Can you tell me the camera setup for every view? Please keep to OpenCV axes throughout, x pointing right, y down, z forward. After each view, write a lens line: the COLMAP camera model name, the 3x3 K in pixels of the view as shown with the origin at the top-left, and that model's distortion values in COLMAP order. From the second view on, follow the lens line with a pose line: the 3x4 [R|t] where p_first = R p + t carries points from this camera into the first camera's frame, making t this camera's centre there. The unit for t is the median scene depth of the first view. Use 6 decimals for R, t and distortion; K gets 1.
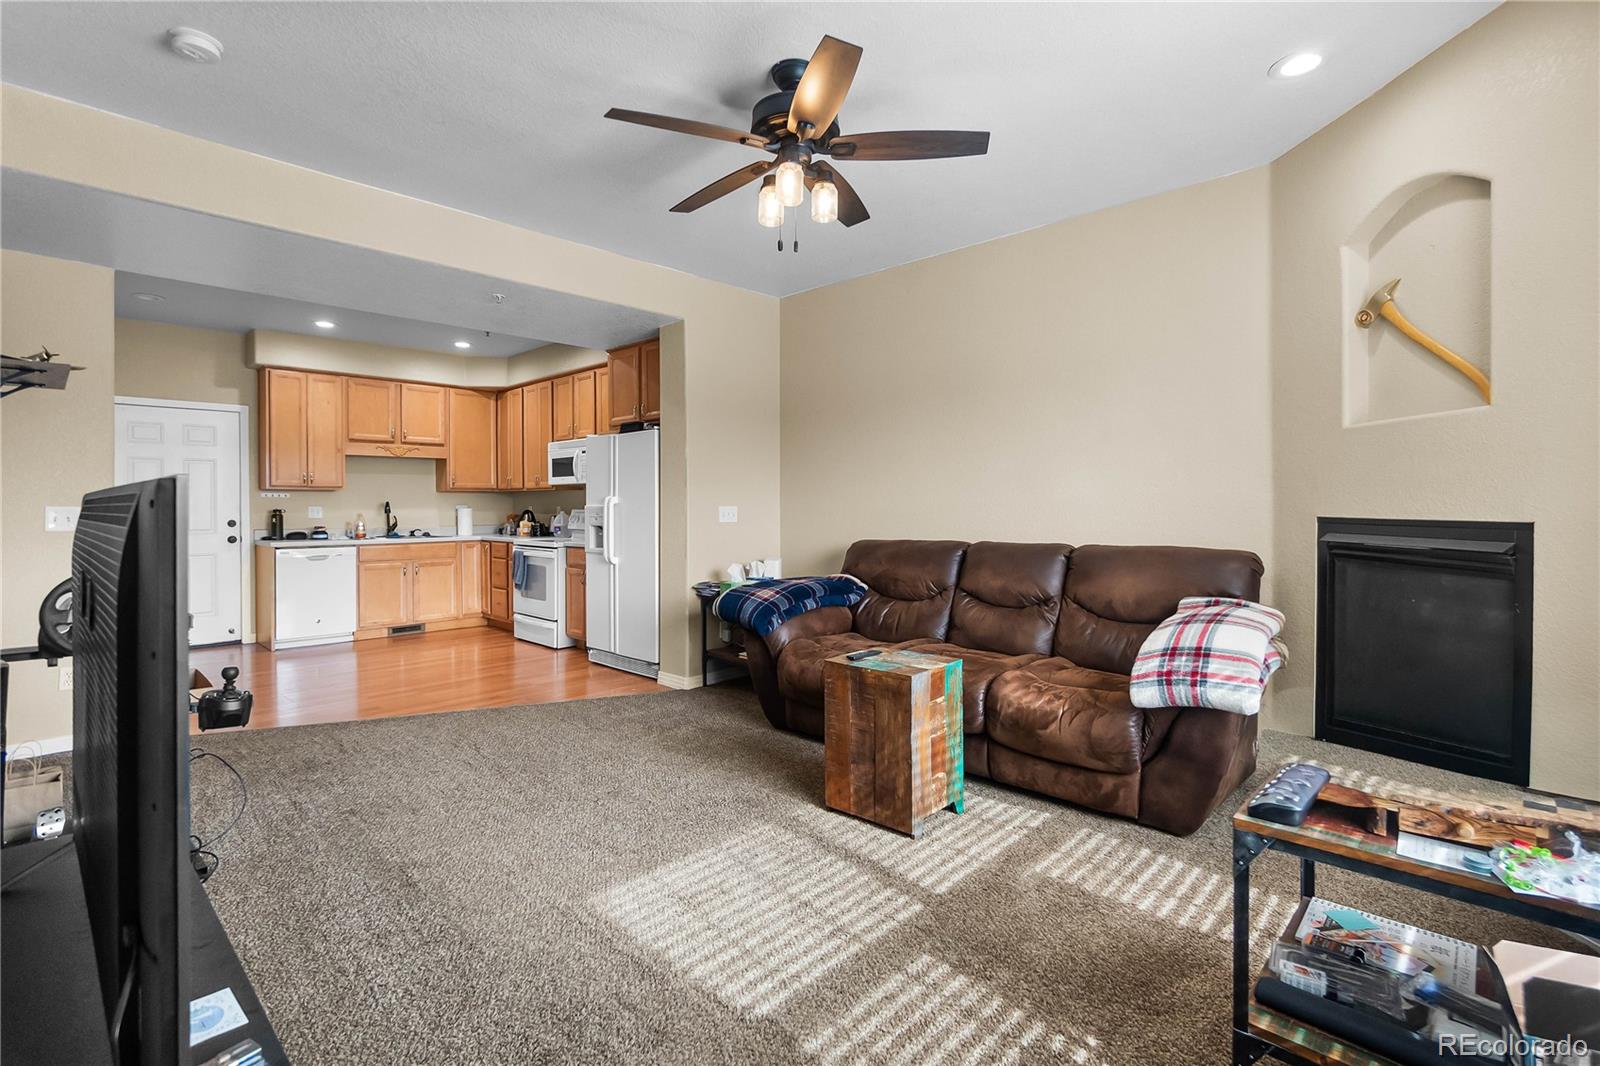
lens RADIAL K [[751.0, 0, 806.1], [0, 751.0, 508.5], [0, 0, 1]] dist [-0.015274, -0.000455]
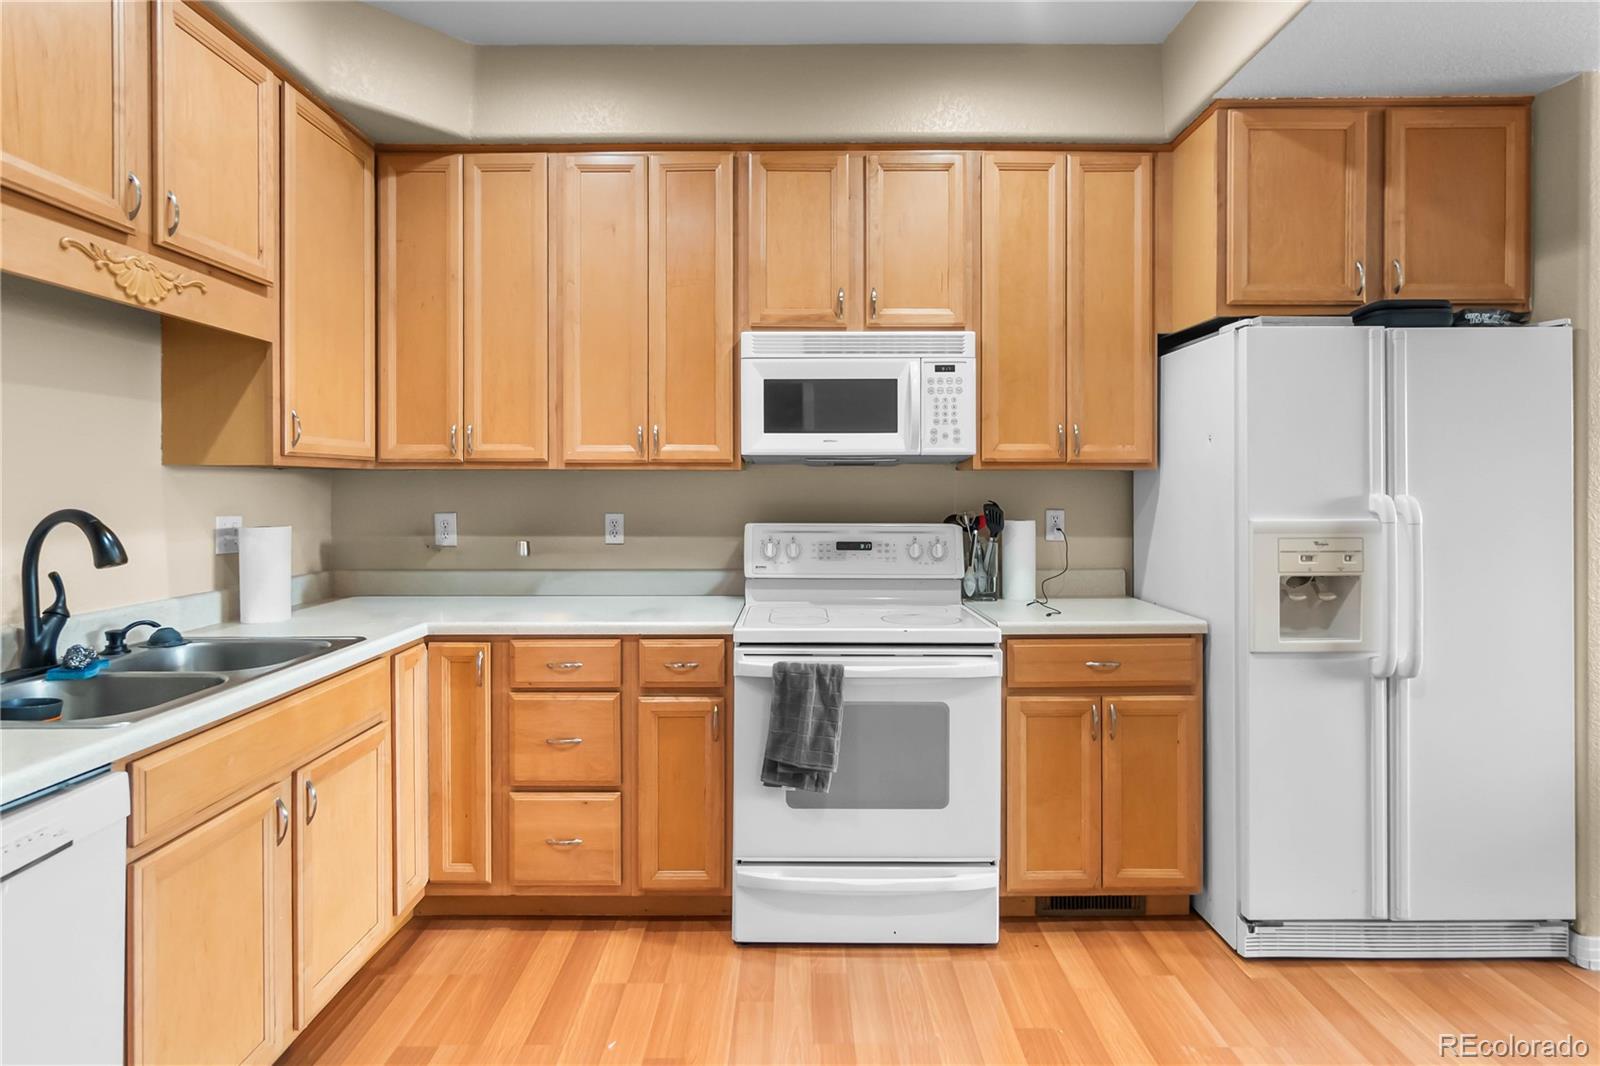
lens RADIAL K [[856.5, 0, 797.8], [0, 856.5, 489.4], [0, 0, 1]] dist [0.000710, -0.000208]
pose [[0.728637, 0.000721, 0.684900, -0.624116], [0.003067, 0.999986, -0.004315, -0.014548], [-0.684893, 0.005245, 0.728625, 0.736530]]
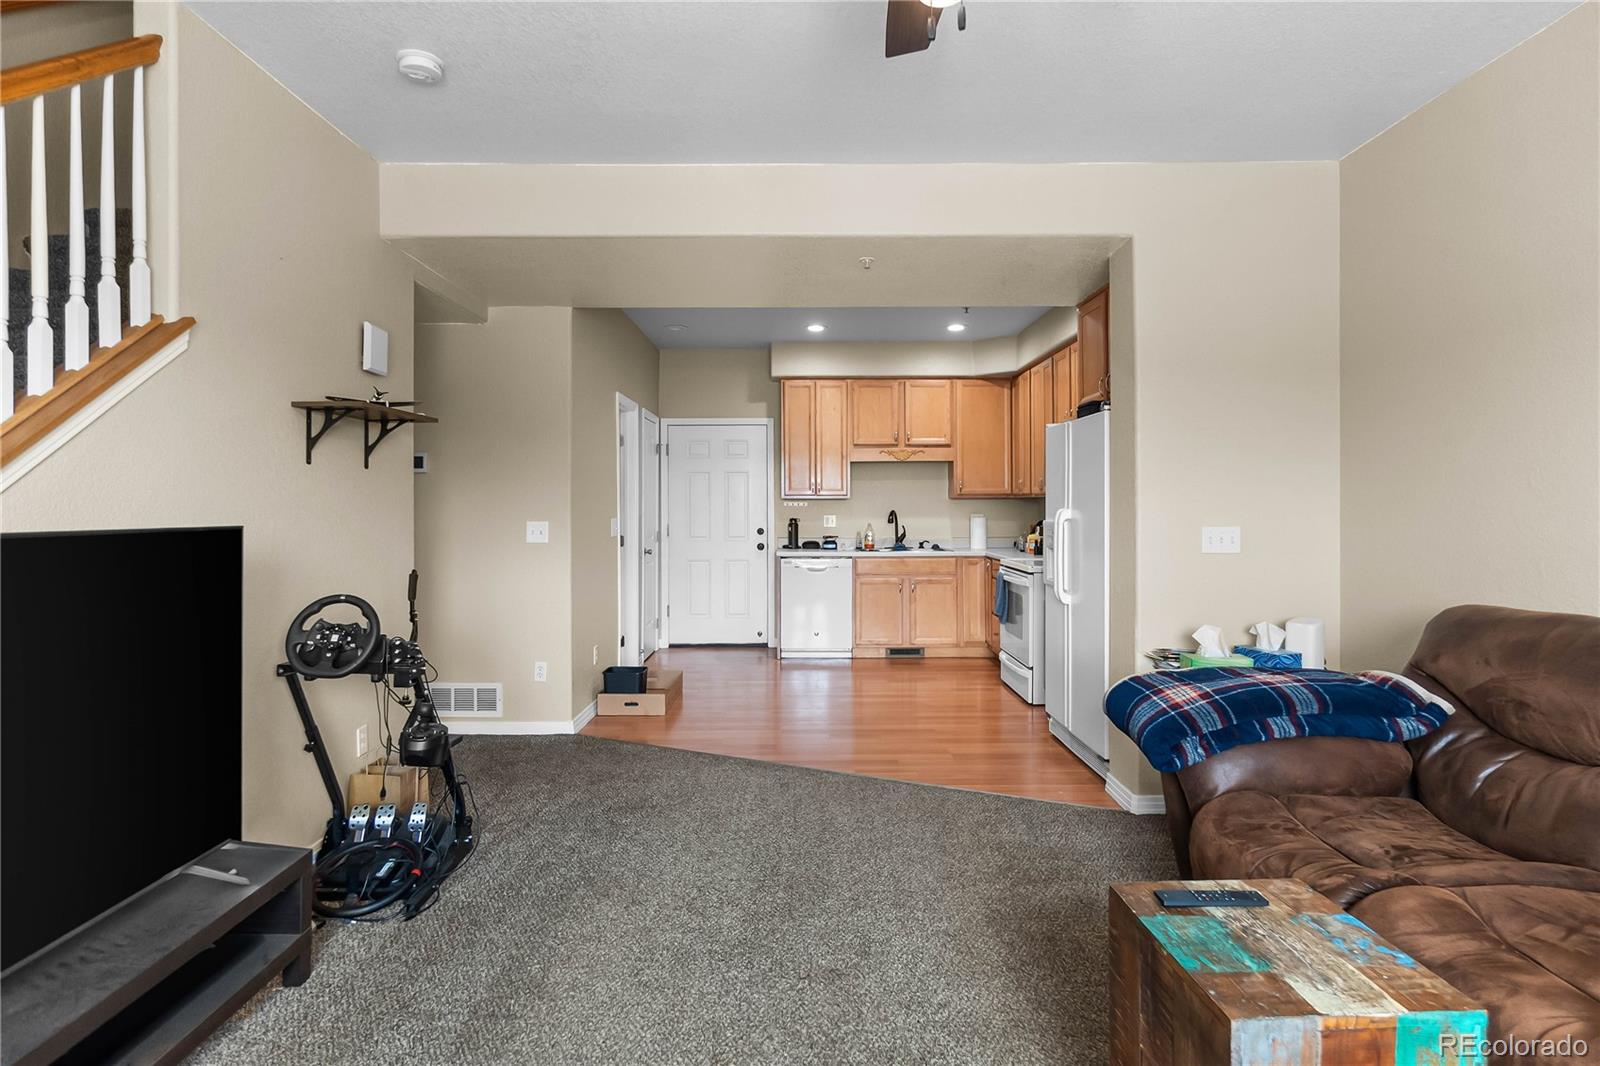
lens RADIAL K [[839.9, 0, 799.3], [0, 839.9, 510.1], [0, 0, 1]] dist [-0.000906, -0.000081]
pose [[0.687884, 0.004743, -0.725805, 0.120612], [-0.002251, 0.999988, 0.004402, -0.014882], [0.725817, -0.001395, 0.687887, 0.220863]]
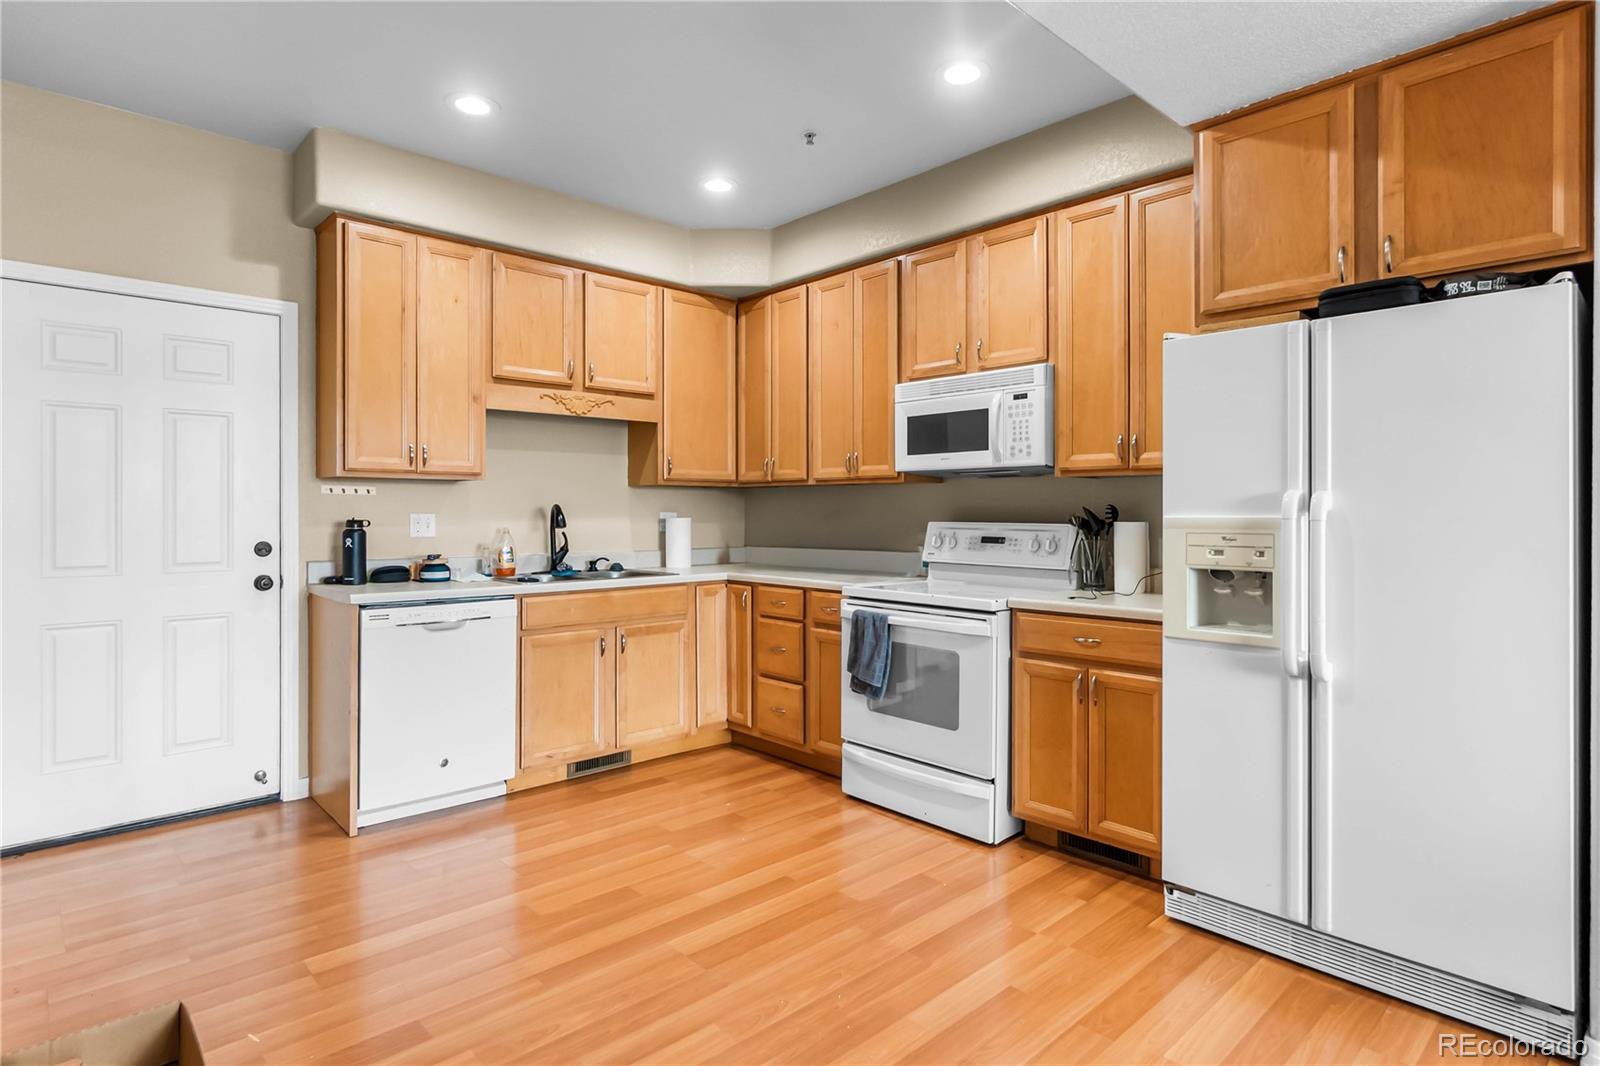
lens RADIAL K [[839.9, 0, 799.3], [0, 839.9, 510.1], [0, 0, 1]] dist [-0.000906, -0.000081]
pose [[0.997972, 0.003523, -0.063553, -0.389125], [-0.003985, 0.999966, -0.007157, -0.002269], [0.063525, 0.007396, 0.997953, 0.478079]]
